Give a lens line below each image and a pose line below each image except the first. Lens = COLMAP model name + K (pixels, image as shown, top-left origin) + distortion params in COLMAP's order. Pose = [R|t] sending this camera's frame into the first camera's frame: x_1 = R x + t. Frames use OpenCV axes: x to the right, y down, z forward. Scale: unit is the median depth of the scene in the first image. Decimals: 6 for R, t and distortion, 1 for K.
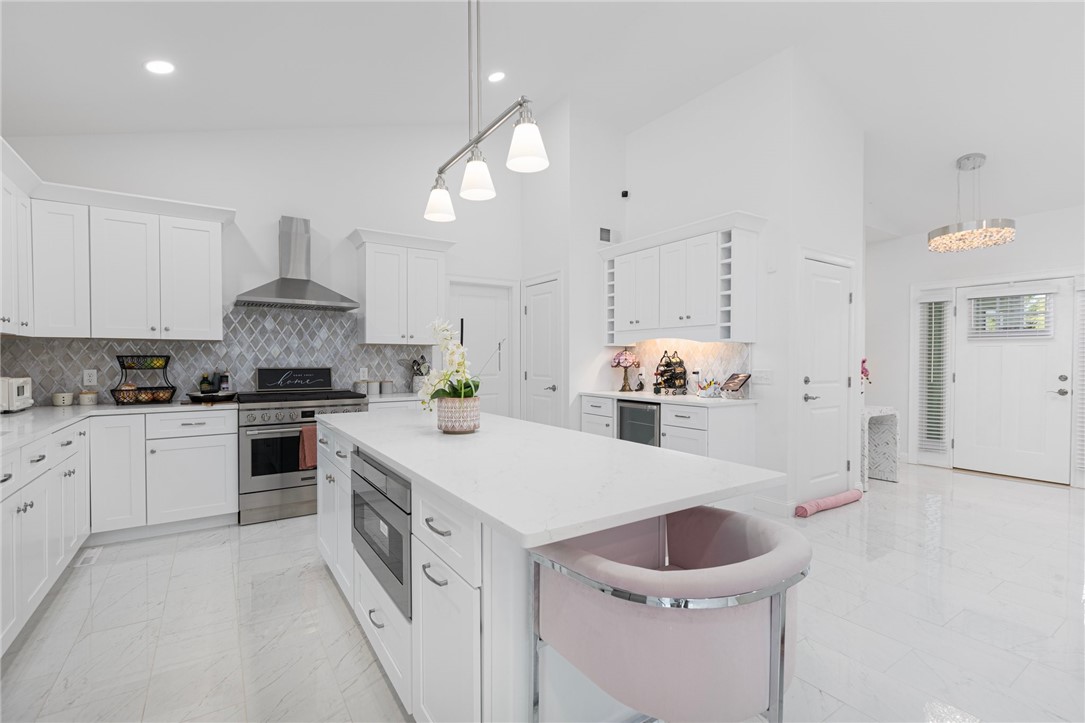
lens RADIAL K [[488.3, 0, 546.8], [0, 488.3, 368.4], [0, 0, 1]] dist [0.001123, 0.000103]
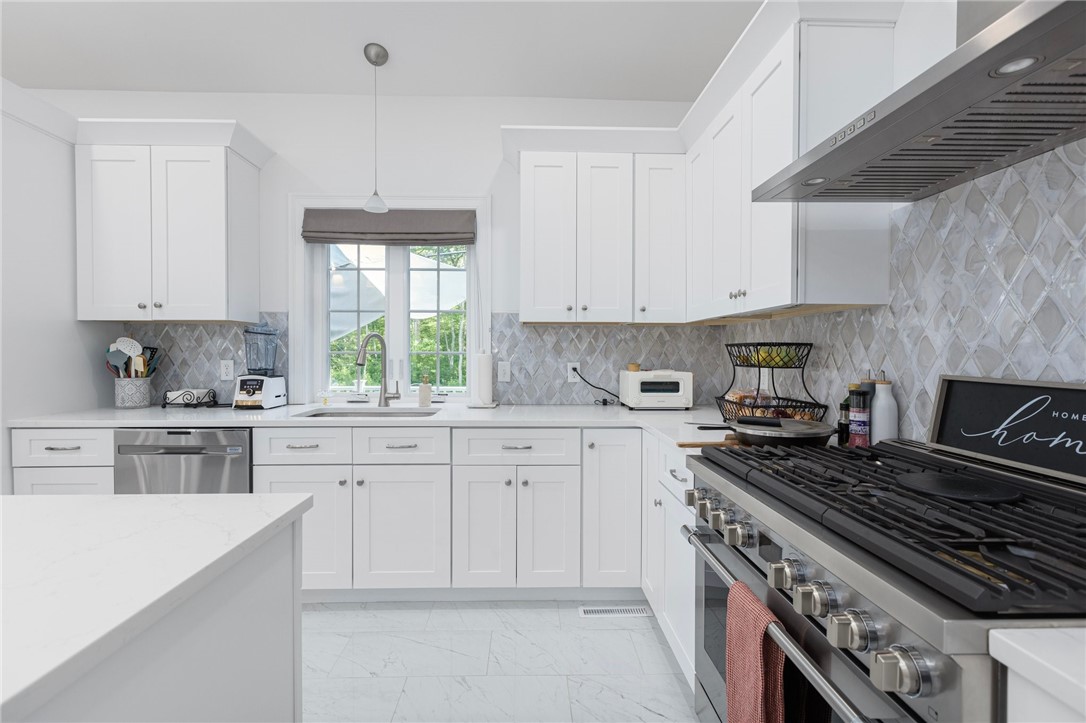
lens RADIAL K [[488.0, 0, 538.8], [0, 488.0, 356.3], [0, 0, 1]] dist [-0.000156, -0.000336]
pose [[-0.534086, 0.008821, -0.845384, -0.173902], [-0.018334, 0.999590, 0.022013, -0.016001], [0.845232, 0.027256, -0.533705, 0.927753]]
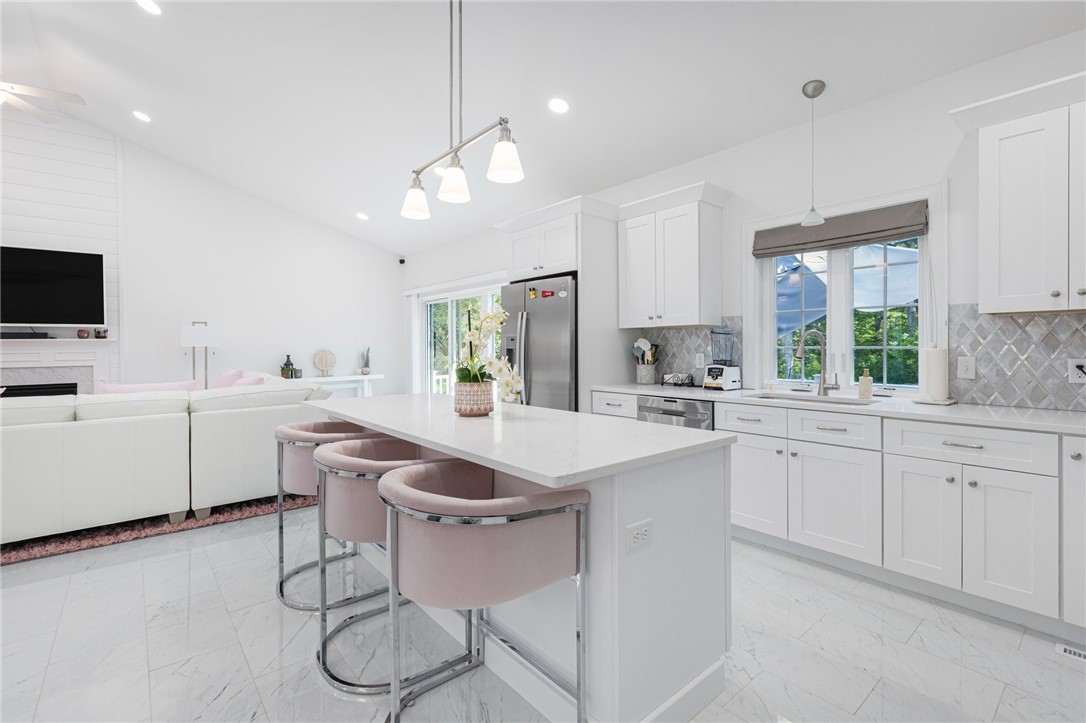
lens RADIAL K [[489.8, 0, 539.6], [0, 489.8, 349.5], [0, 0, 1]] dist [0.001341, 0.000031]
pose [[-0.994199, 0.006414, -0.107369, -0.113297], [0.003728, 0.999676, 0.025199, -0.019769], [0.107495, 0.024653, -0.993900, 1.090261]]
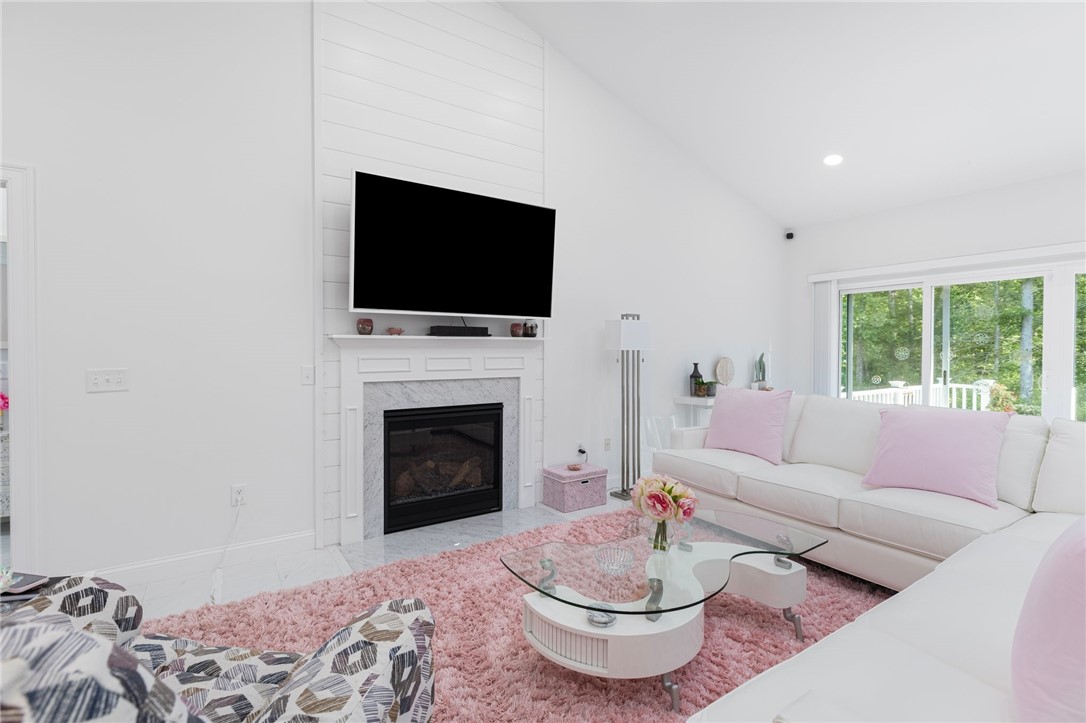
lens RADIAL K [[489.8, 0, 539.6], [0, 489.8, 349.5], [0, 0, 1]] dist [0.001341, 0.000031]
pose [[-0.999875, -0.010583, 0.011733, 0.907374], [-0.010311, 0.999683, 0.022967, -0.018236], [-0.011972, 0.022843, -0.999667, 0.532704]]
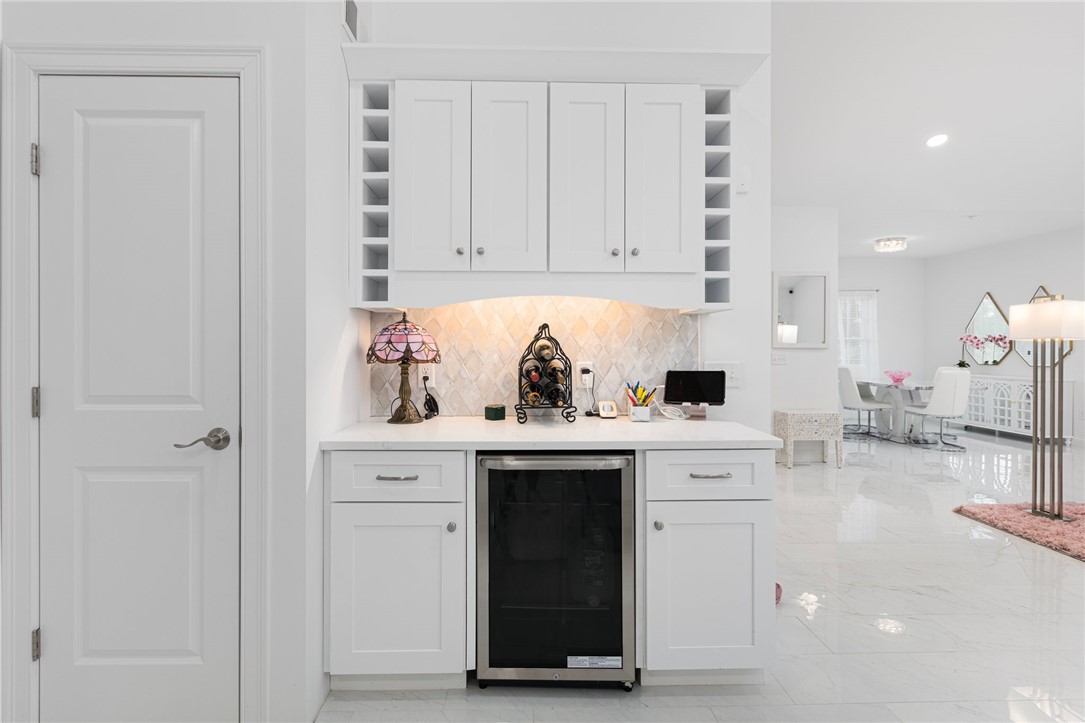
lens RADIAL K [[542.2, 0, 540.6], [0, 542.2, 345.6], [0, 0, 1]] dist [0.001355, 0.000309]
pose [[0.532684, -0.000162, 0.846314, -0.192219], [0.013306, 0.999878, -0.008184, -0.013599], [-0.846209, 0.015621, 0.532621, 0.790550]]
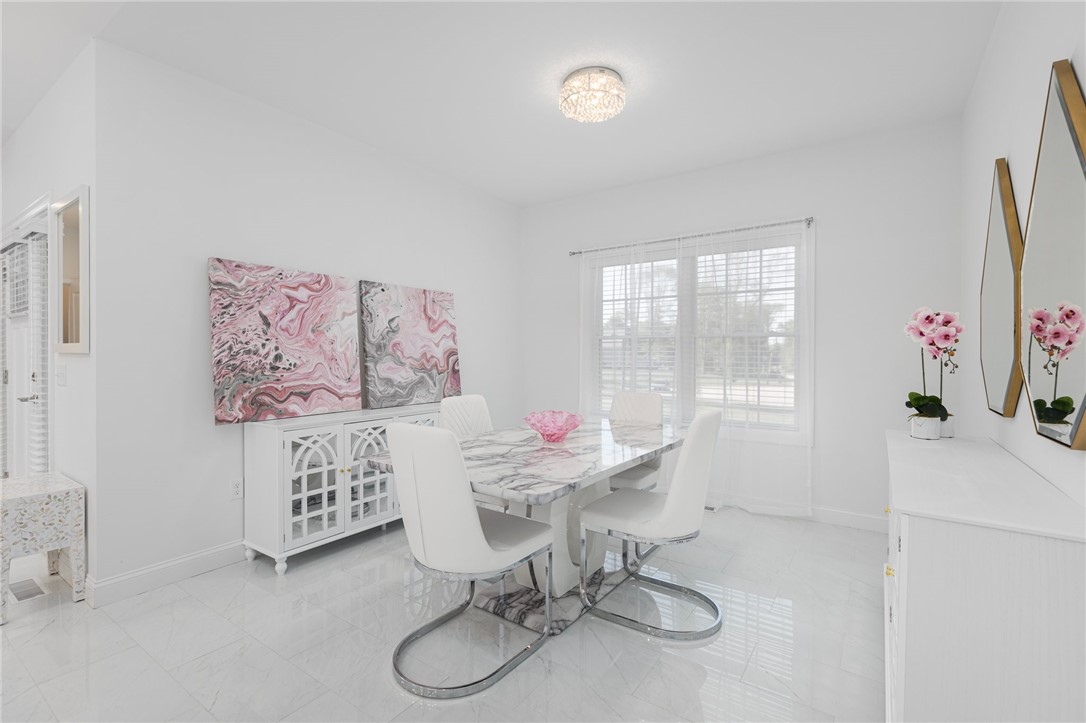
lens RADIAL K [[488.0, 0, 538.8], [0, 488.0, 356.3], [0, 0, 1]] dist [-0.000156, -0.000336]
pose [[0.930485, -0.001775, 0.366327, 1.635596], [0.006200, 0.999921, -0.010904, 0.004219], [-0.366278, 0.012418, 0.930422, 0.191788]]
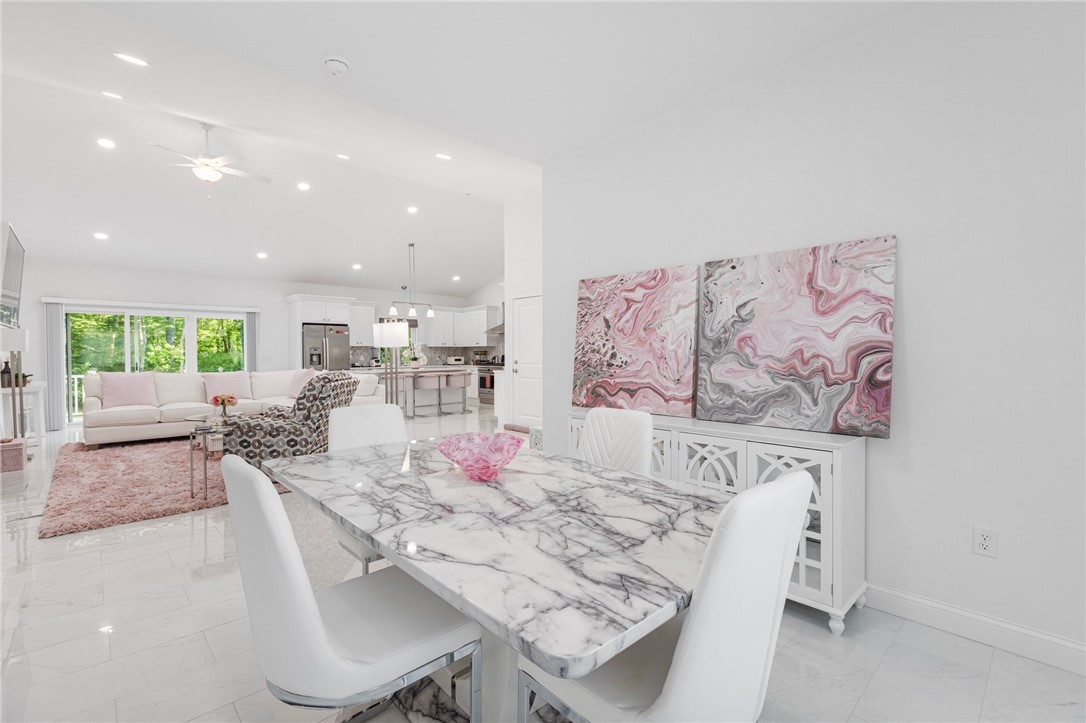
lens RADIAL K [[489.8, 0, 539.6], [0, 489.8, 349.5], [0, 0, 1]] dist [0.001341, 0.000031]
pose [[0.161568, -0.008890, -0.986821, 2.300398], [-0.012197, 0.999865, -0.011004, -0.003542], [0.986786, 0.013815, 0.161438, 0.733756]]
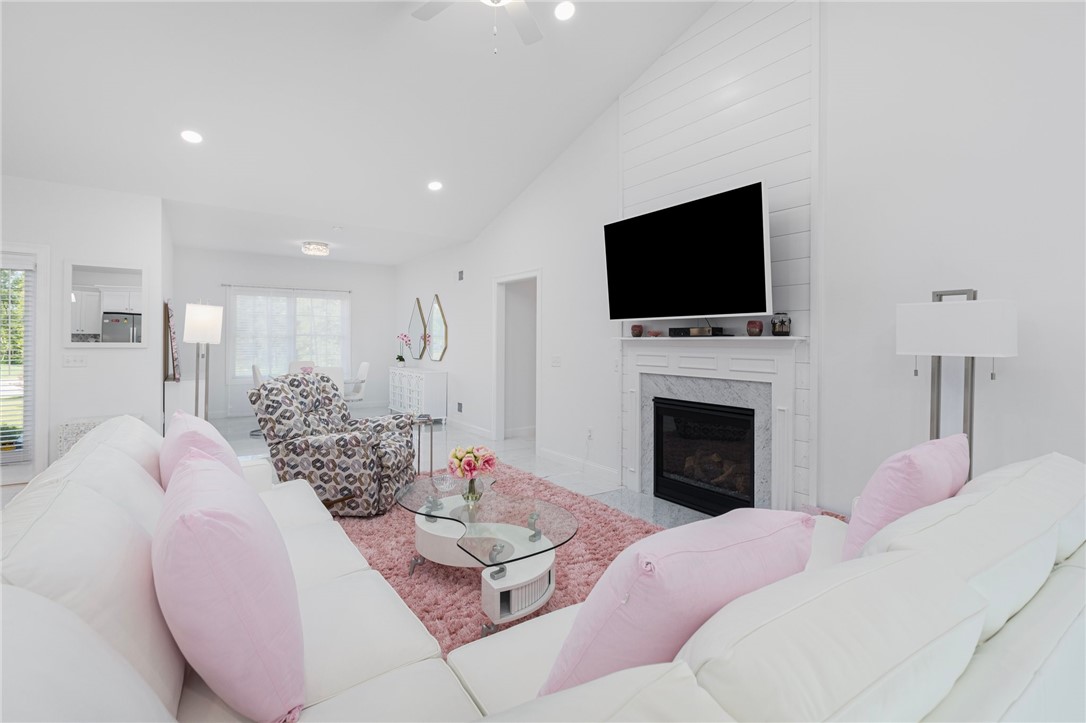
lens RADIAL K [[494.7, 0, 541.7], [0, 494.7, 339.3], [0, 0, 1]] dist [-0.000510, -0.000061]
pose [[-0.021609, -0.001589, 0.999765, 0.184881], [0.011896, 0.999928, 0.001847, -0.020394], [-0.999696, 0.011933, -0.021589, 0.008960]]
